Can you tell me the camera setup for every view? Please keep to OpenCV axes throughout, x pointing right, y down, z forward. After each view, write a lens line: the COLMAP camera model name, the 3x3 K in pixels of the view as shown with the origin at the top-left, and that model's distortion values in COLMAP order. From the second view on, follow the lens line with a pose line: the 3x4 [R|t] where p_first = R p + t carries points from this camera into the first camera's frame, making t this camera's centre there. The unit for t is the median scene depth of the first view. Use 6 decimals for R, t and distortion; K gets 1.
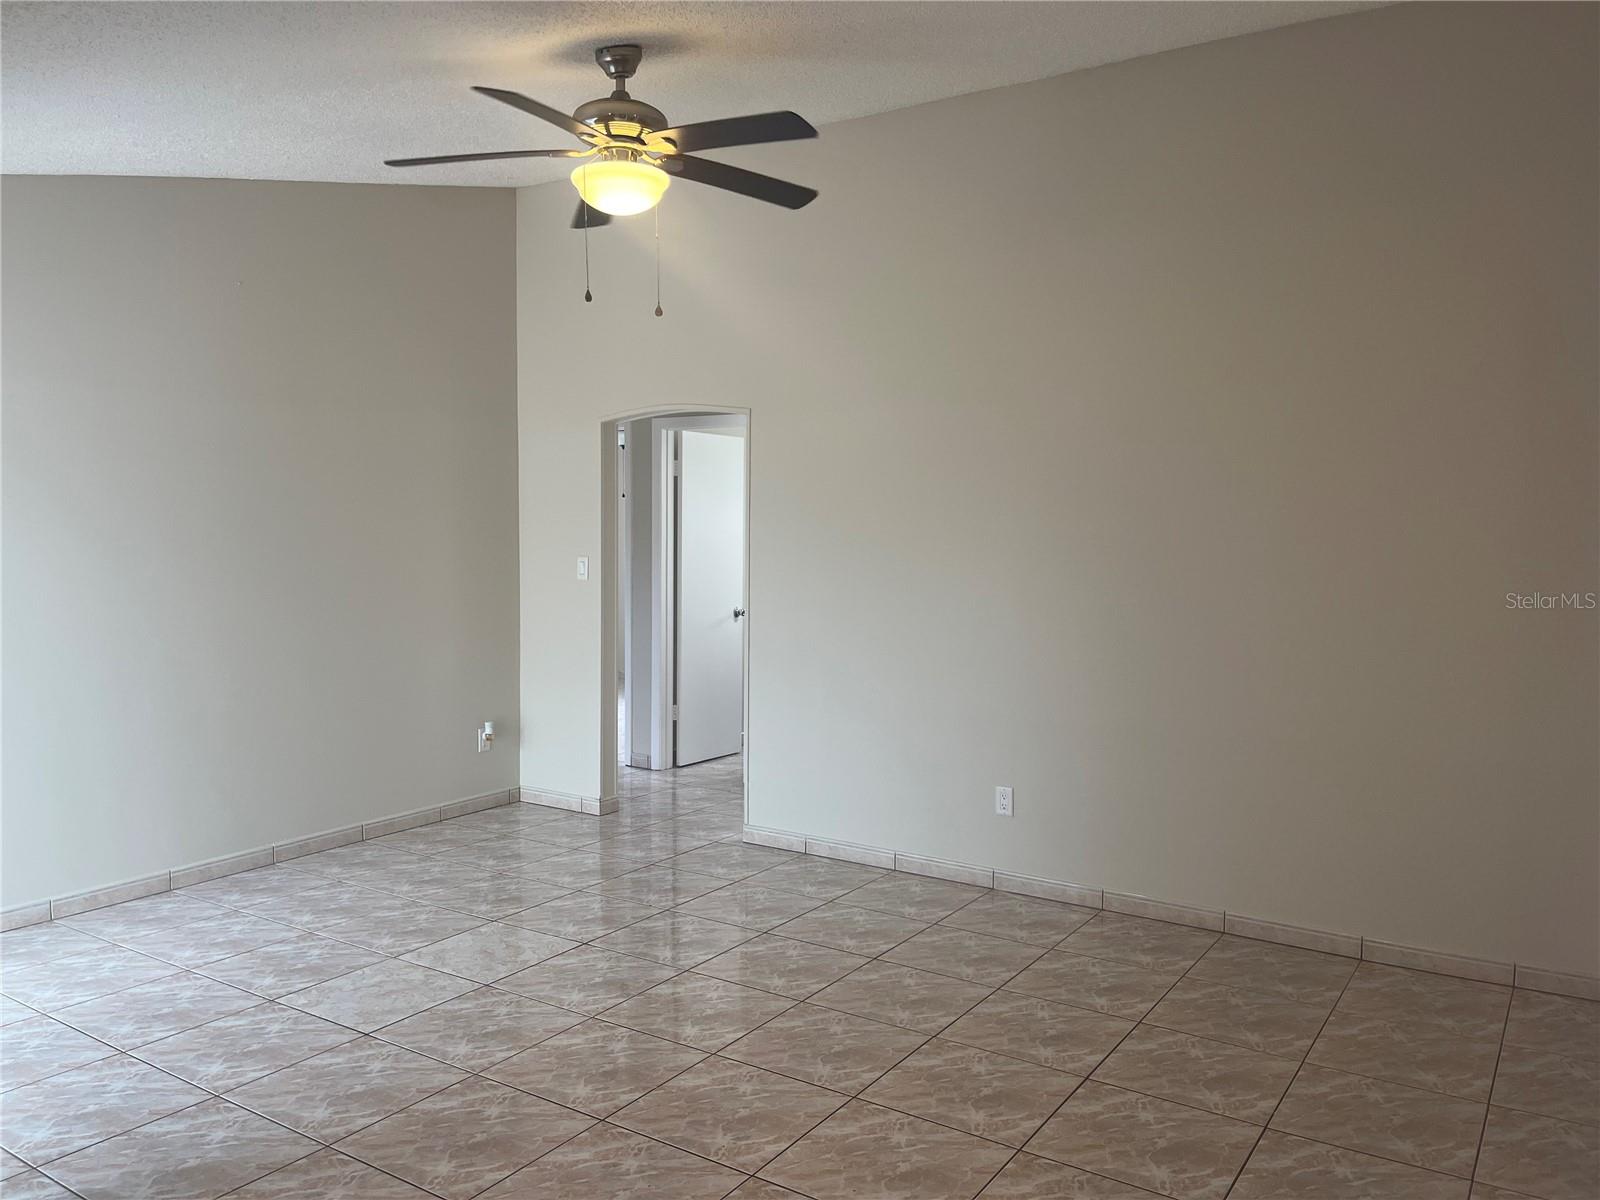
lens RADIAL K [[1213.4, 0, 775.1], [0, 1213.4, 594.9], [0, 0, 1]] dist [0.016642, -0.063390]
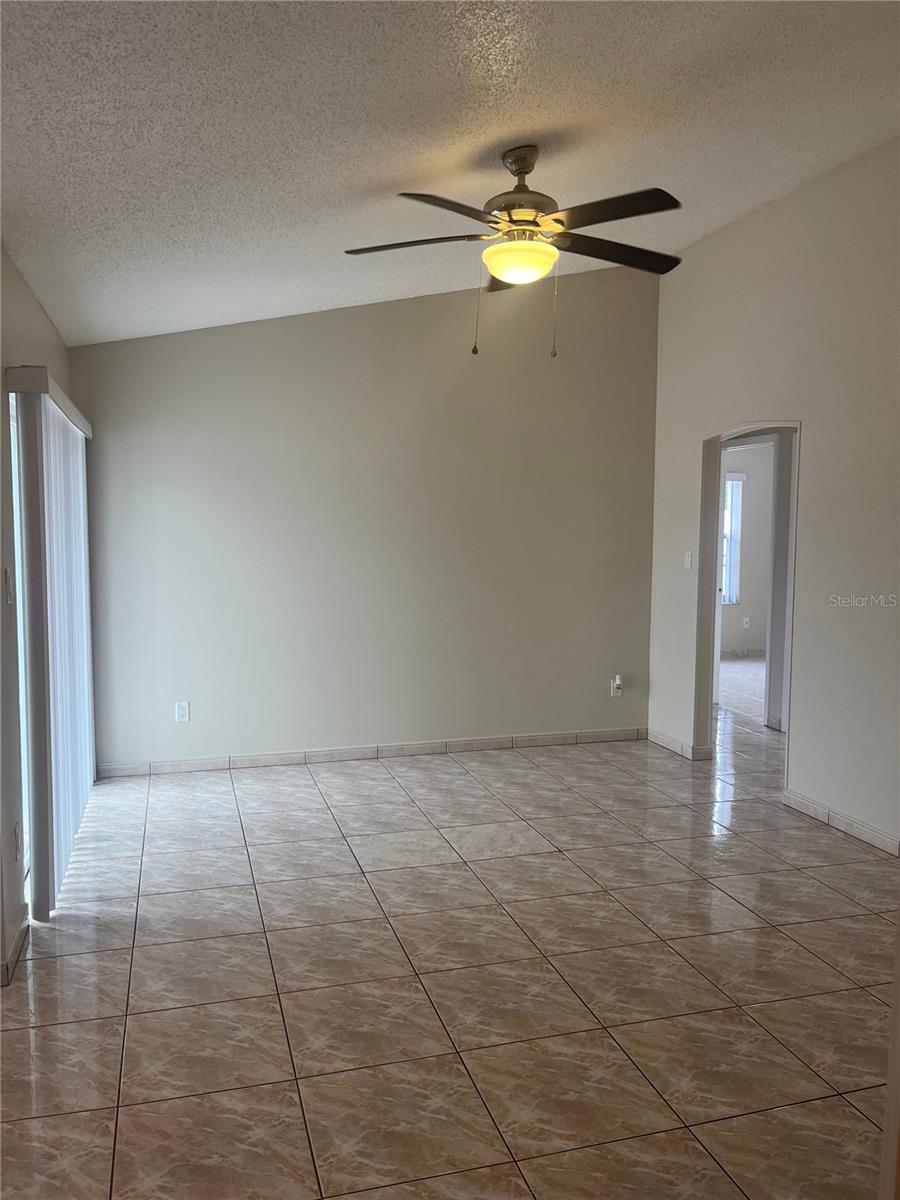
lens RADIAL K [[910.1, 0, 450.5], [0, 910.1, 601.3], [0, 0, 1]] dist [0.016642, -0.063390]
pose [[0.756604, 0.057876, -0.651307, 0.356172], [-0.036330, 0.998257, 0.046502, -0.019337], [0.652863, -0.011522, 0.757388, 0.181816]]
